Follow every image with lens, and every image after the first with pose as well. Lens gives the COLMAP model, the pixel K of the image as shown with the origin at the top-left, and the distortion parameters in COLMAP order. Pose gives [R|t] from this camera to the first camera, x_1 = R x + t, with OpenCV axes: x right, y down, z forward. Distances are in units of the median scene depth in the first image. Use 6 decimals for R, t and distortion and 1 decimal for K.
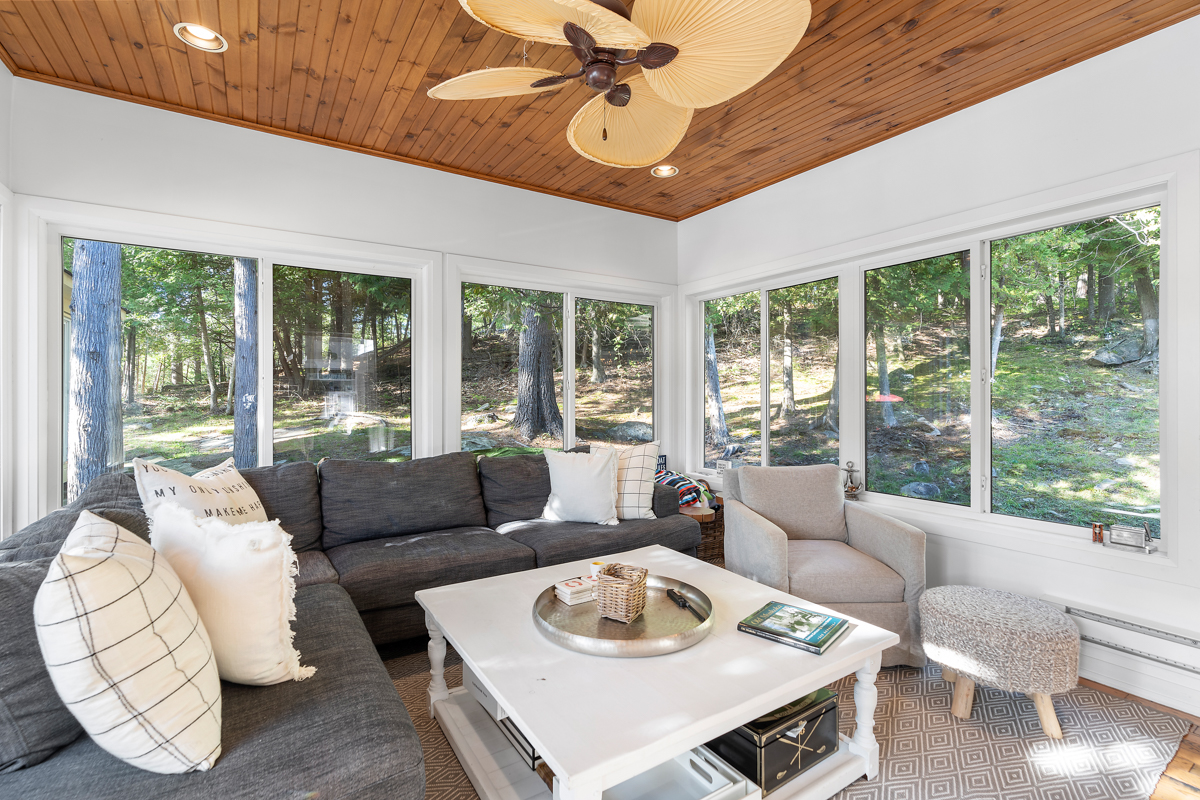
lens RADIAL K [[542.6, 0, 599.4], [0, 542.6, 398.7], [0, 0, 1]] dist [-0.004906, 0.000289]
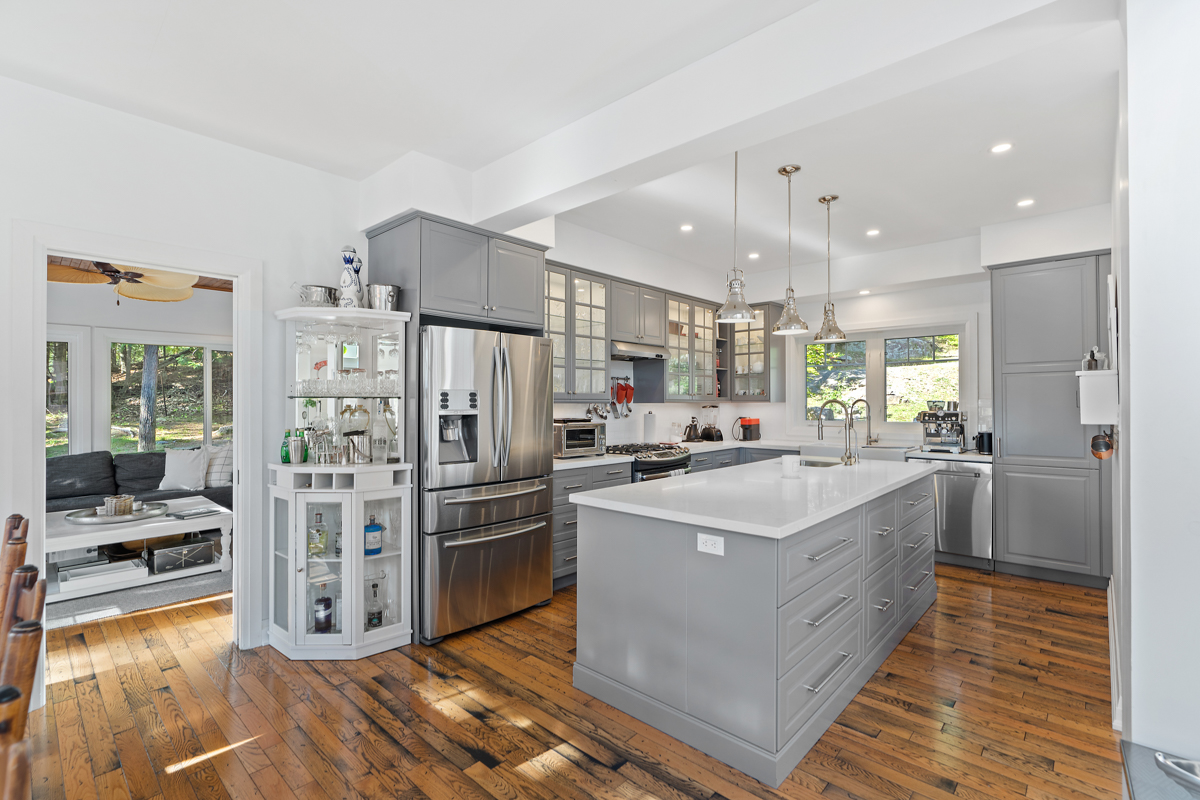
lens RADIAL K [[542.6, 0, 599.3], [0, 542.6, 401.5], [0, 0, 1]] dist [-0.004906, 0.000289]
pose [[0.967977, -0.000514, 0.251038, 0.795158], [0.002076, 0.999980, -0.005954, -0.037909], [-0.251030, 0.006285, 0.967959, -0.956462]]
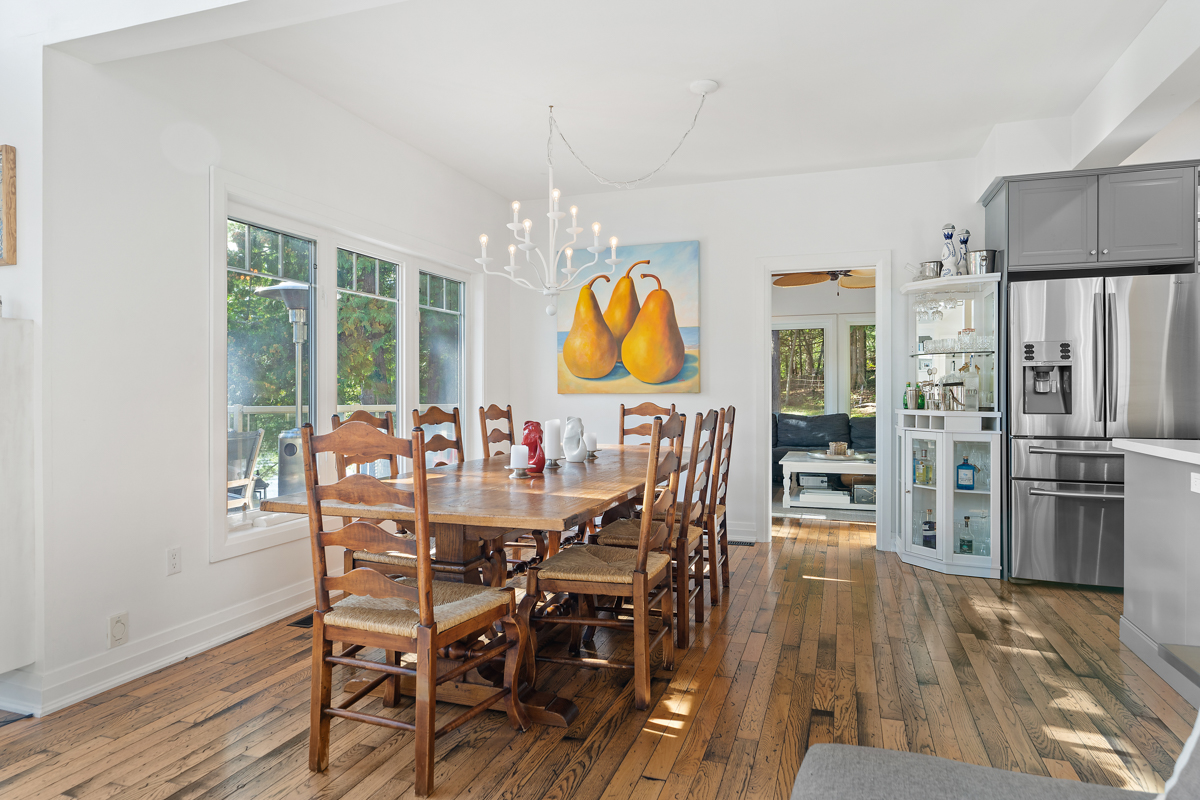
lens RADIAL K [[693.8, 0, 600.0], [0, 693.8, 395.3], [0, 0, 1]] dist [0.001710, 0.000510]
pose [[0.616196, 0.003942, -0.787583, 1.247816], [-0.002621, 0.999992, 0.002955, 0.025735], [0.787589, 0.000244, 0.616201, -1.331819]]
